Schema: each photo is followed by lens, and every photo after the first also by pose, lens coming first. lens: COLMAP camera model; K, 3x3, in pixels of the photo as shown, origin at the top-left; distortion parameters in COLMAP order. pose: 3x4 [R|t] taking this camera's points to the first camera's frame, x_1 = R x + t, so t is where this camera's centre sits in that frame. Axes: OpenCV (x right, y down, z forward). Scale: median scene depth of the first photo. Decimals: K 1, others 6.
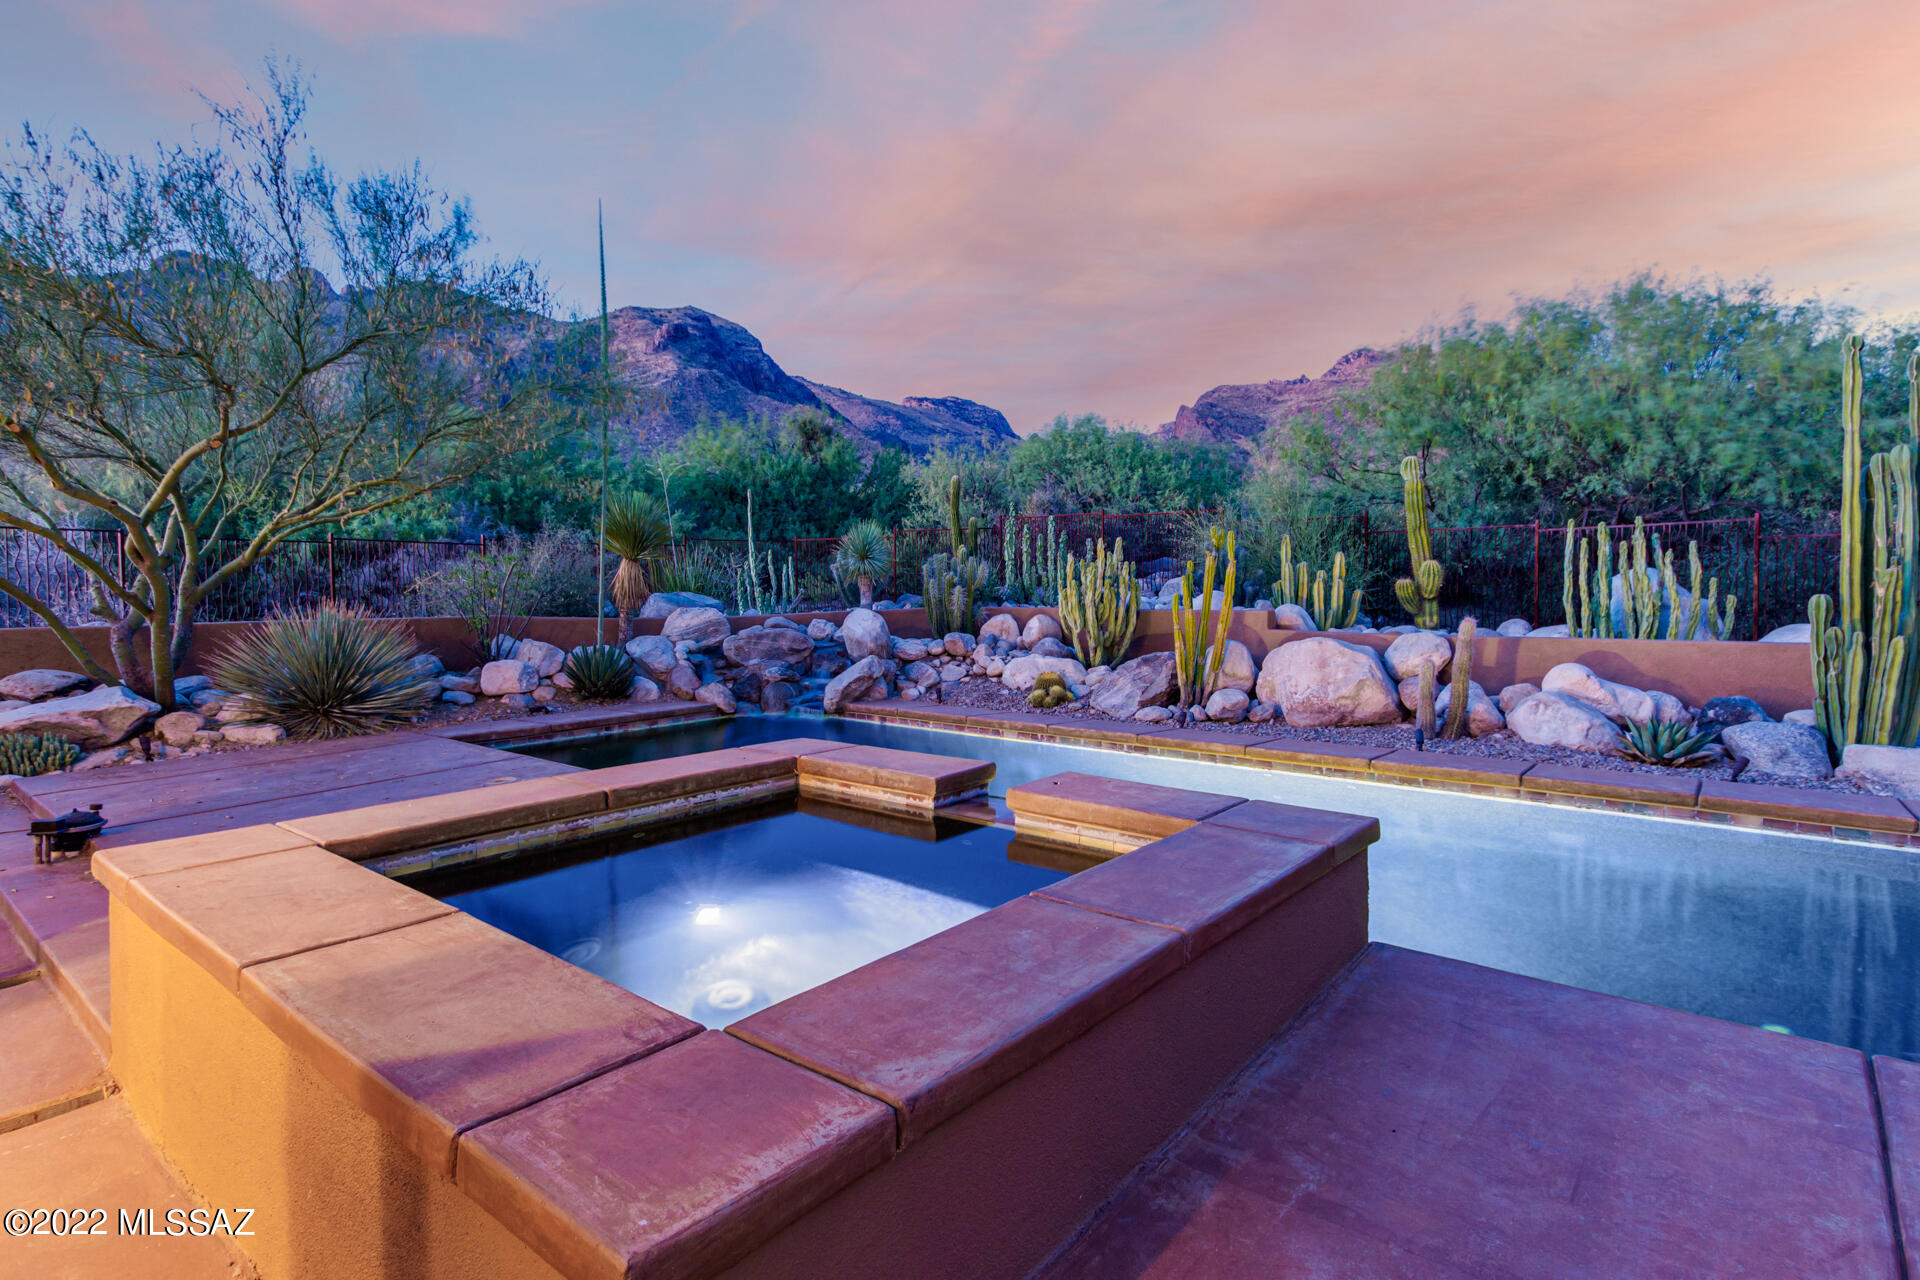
lens RADIAL K [[956.7, 0, 961.7], [0, 956.7, 626.7], [0, 0, 1]] dist [0.014743, 0.000315]
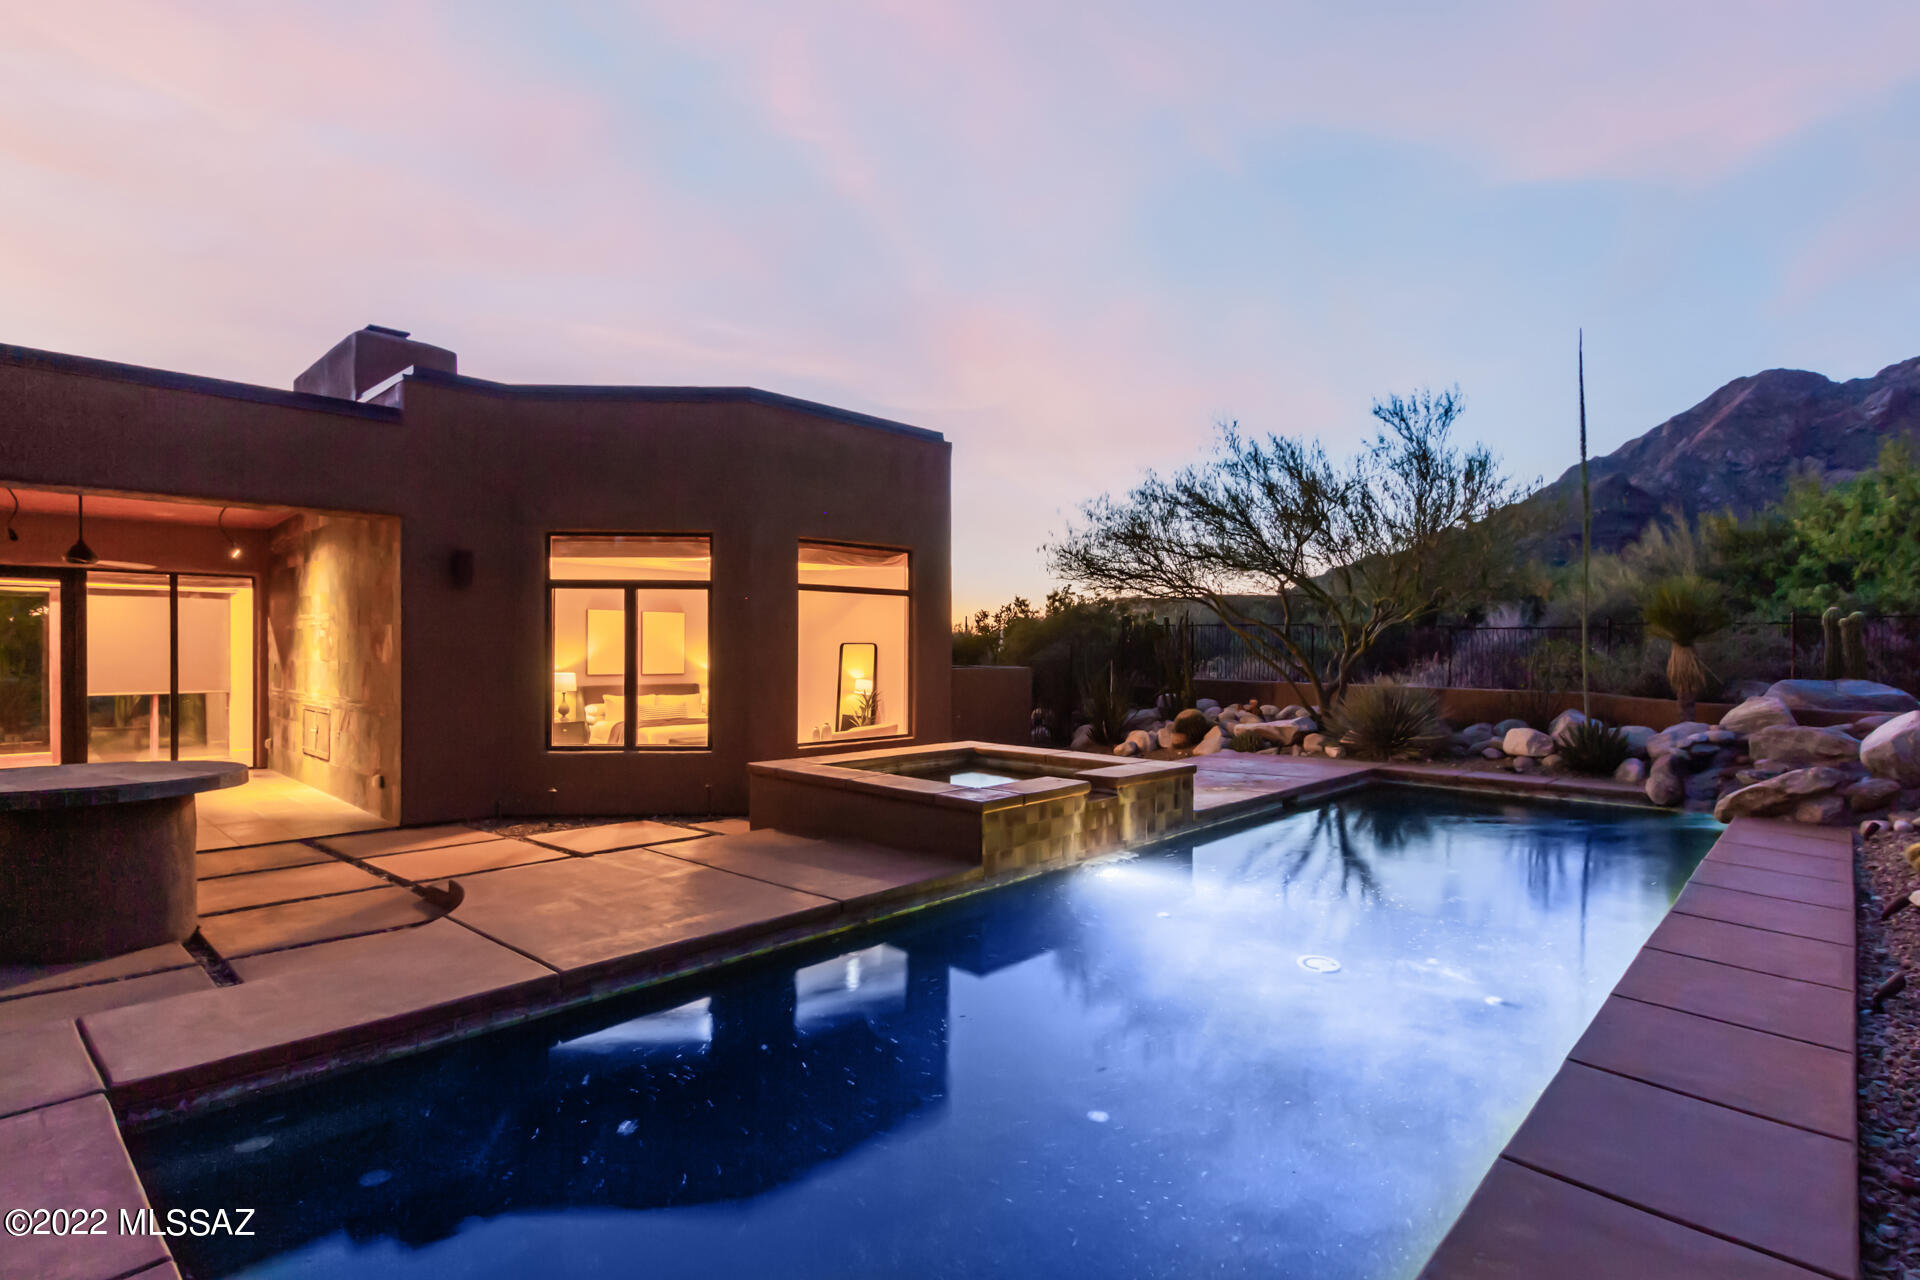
lens RADIAL K [[938.0, 0, 956.0], [0, 938.0, 657.2], [0, 0, 1]] dist [0.013886, -0.000209]
pose [[-0.073881, 0.015025, -0.997154, 0.708769], [-0.052572, 0.998438, 0.018939, -0.036790], [0.995880, 0.053822, -0.072976, 0.327903]]
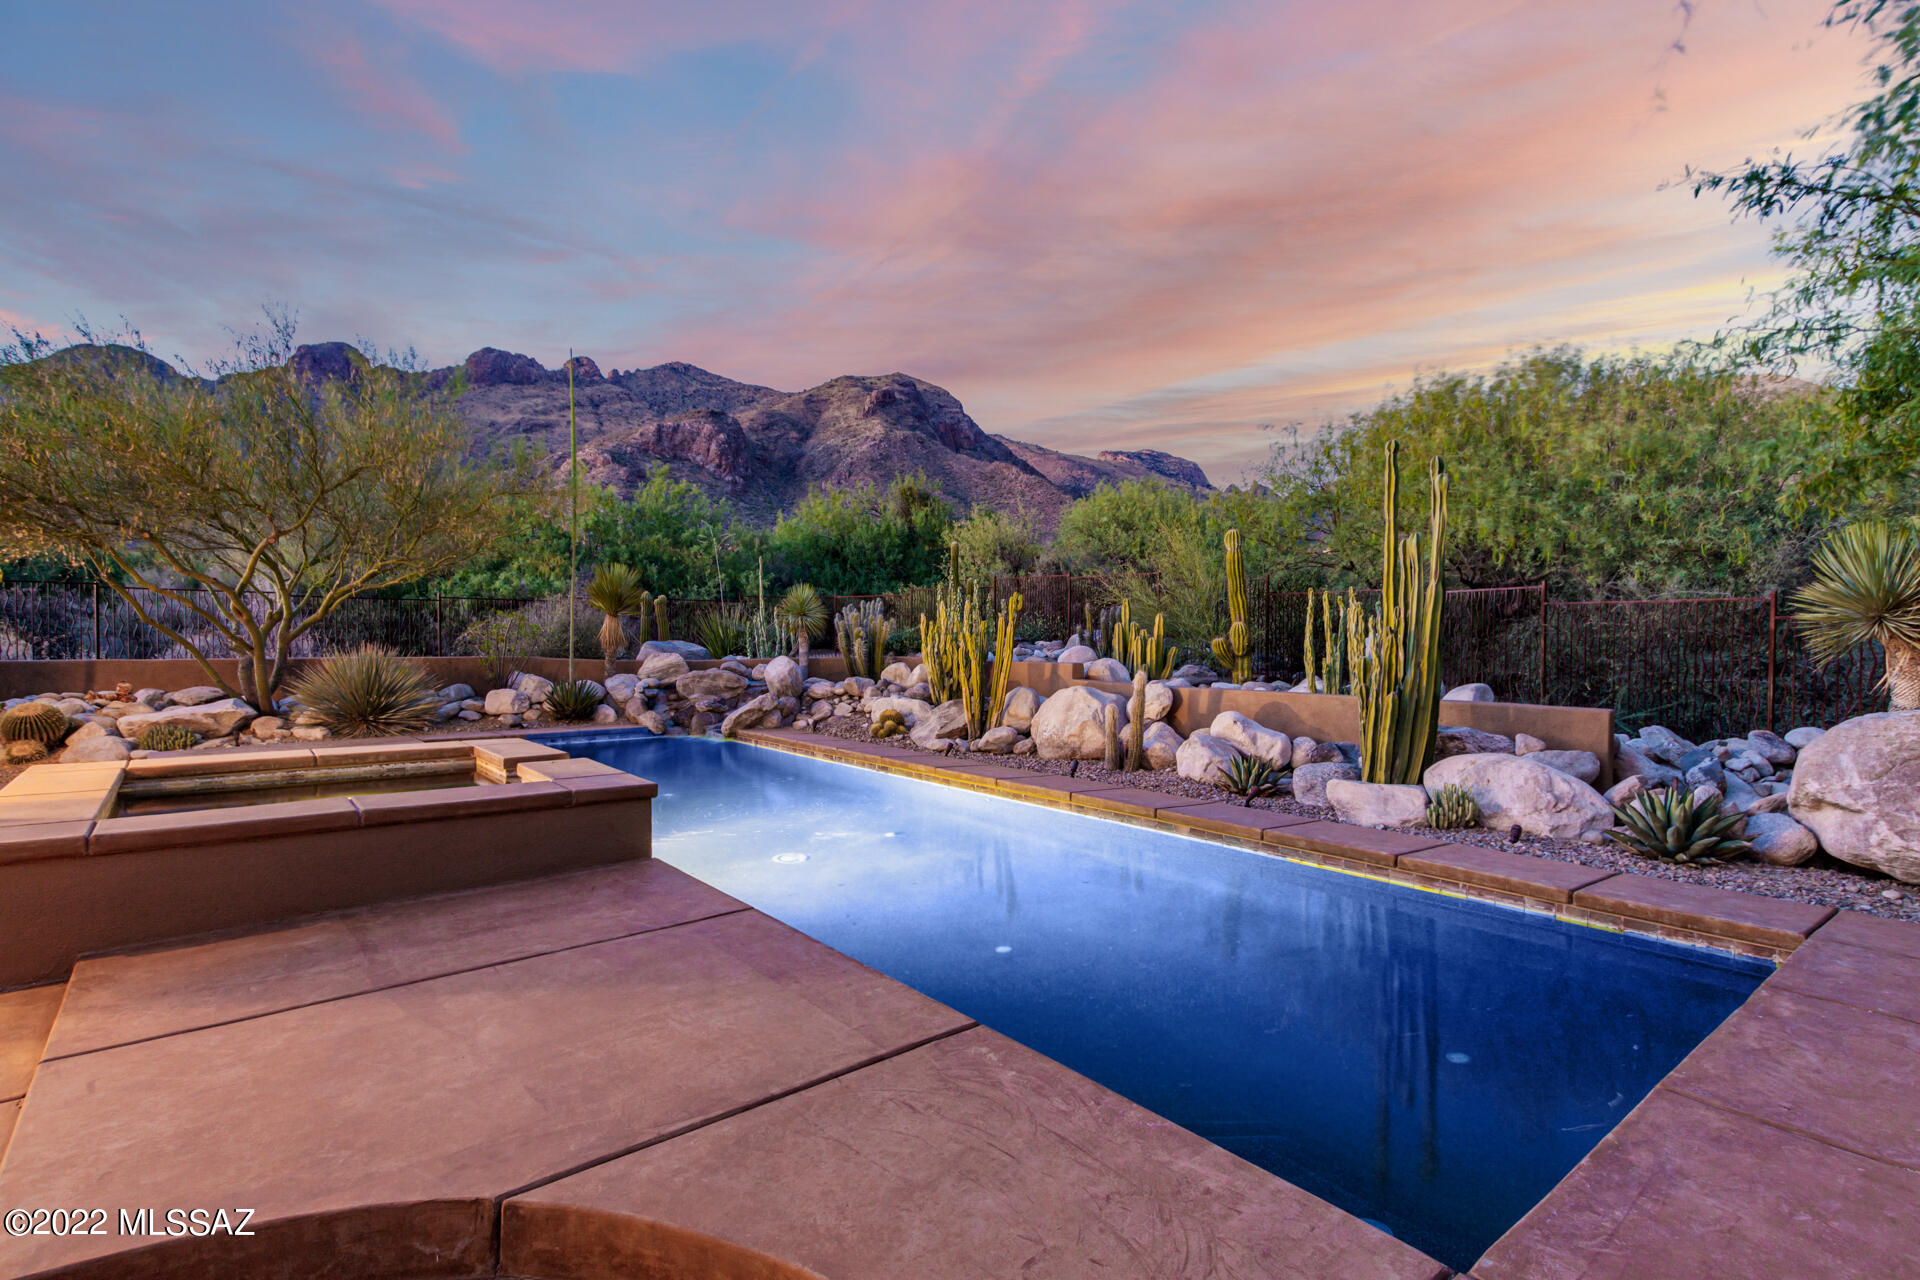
lens RADIAL K [[938.0, 0, 956.0], [0, 938.0, 657.2], [0, 0, 1]] dist [0.013886, -0.000209]
pose [[0.977143, 0.017642, -0.211849, 0.390008], [-0.021892, 0.999603, -0.017734, -0.000505], [0.211452, 0.021967, 0.977141, -0.148686]]
